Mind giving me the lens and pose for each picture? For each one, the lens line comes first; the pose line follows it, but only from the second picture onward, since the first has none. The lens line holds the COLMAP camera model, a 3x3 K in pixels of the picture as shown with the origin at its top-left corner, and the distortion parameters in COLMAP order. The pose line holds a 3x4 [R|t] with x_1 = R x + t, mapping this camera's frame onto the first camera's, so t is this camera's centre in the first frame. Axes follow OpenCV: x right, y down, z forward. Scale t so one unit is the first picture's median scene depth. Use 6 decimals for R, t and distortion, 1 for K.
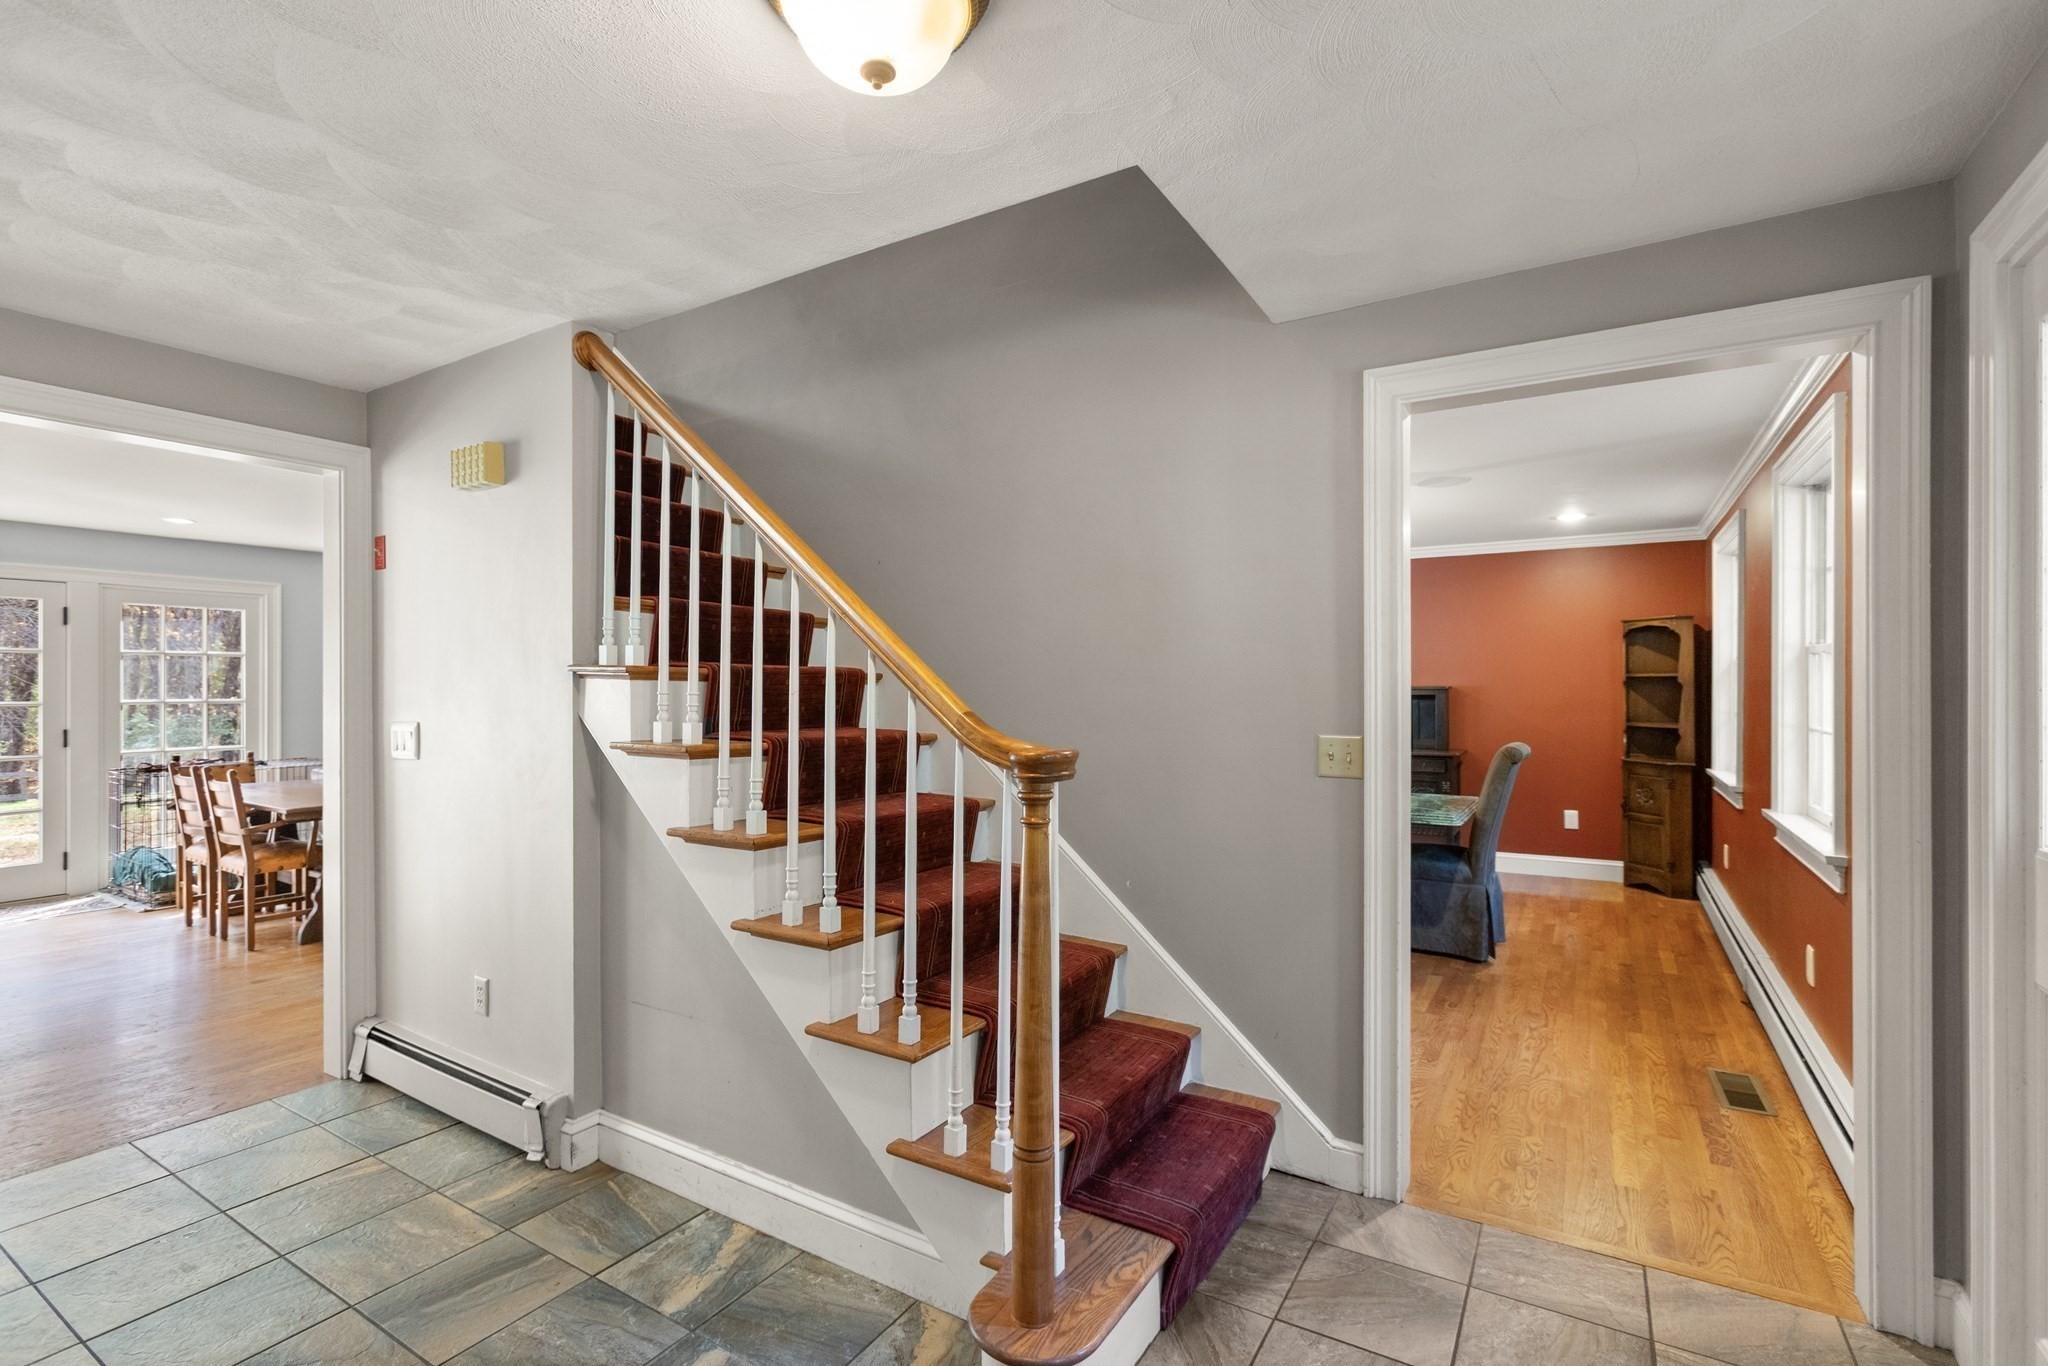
lens RADIAL K [[945.3, 0, 1011.0], [0, 945.3, 680.0], [0, 0, 1]] dist [0.000209, 0.000173]
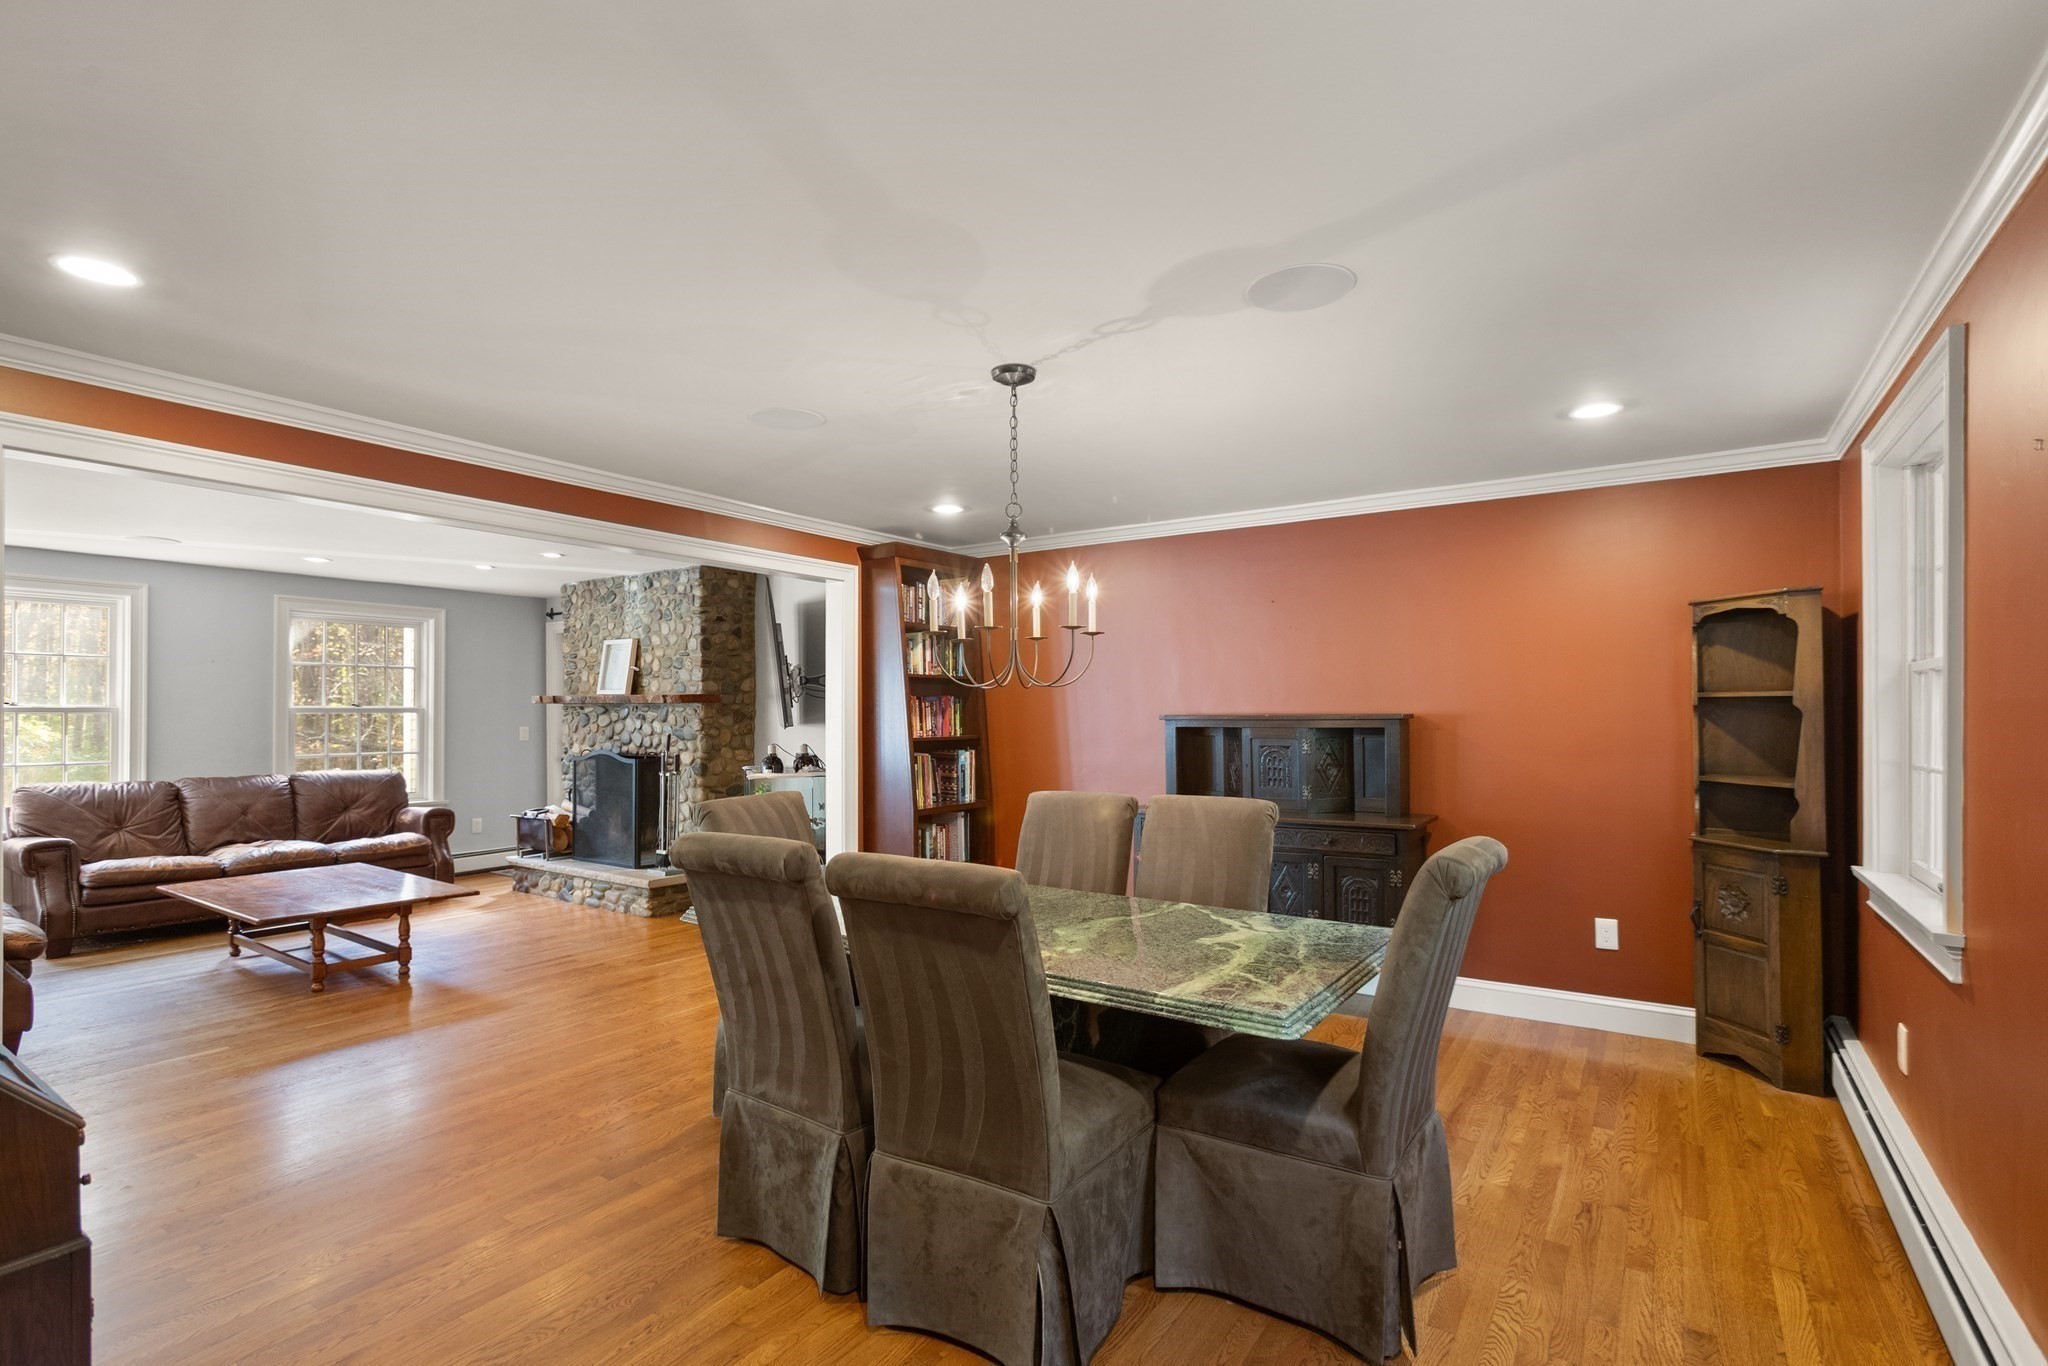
lens RADIAL K [[945.3, 0, 1036.1], [0, 945.3, 699.6], [0, 0, 1]] dist [0.000209, 0.000173]
pose [[0.999886, 0.000192, -0.015079, 0.251941], [-0.000294, 0.999977, -0.006771, 0.001915], [0.015077, 0.006775, 0.999863, 0.413212]]
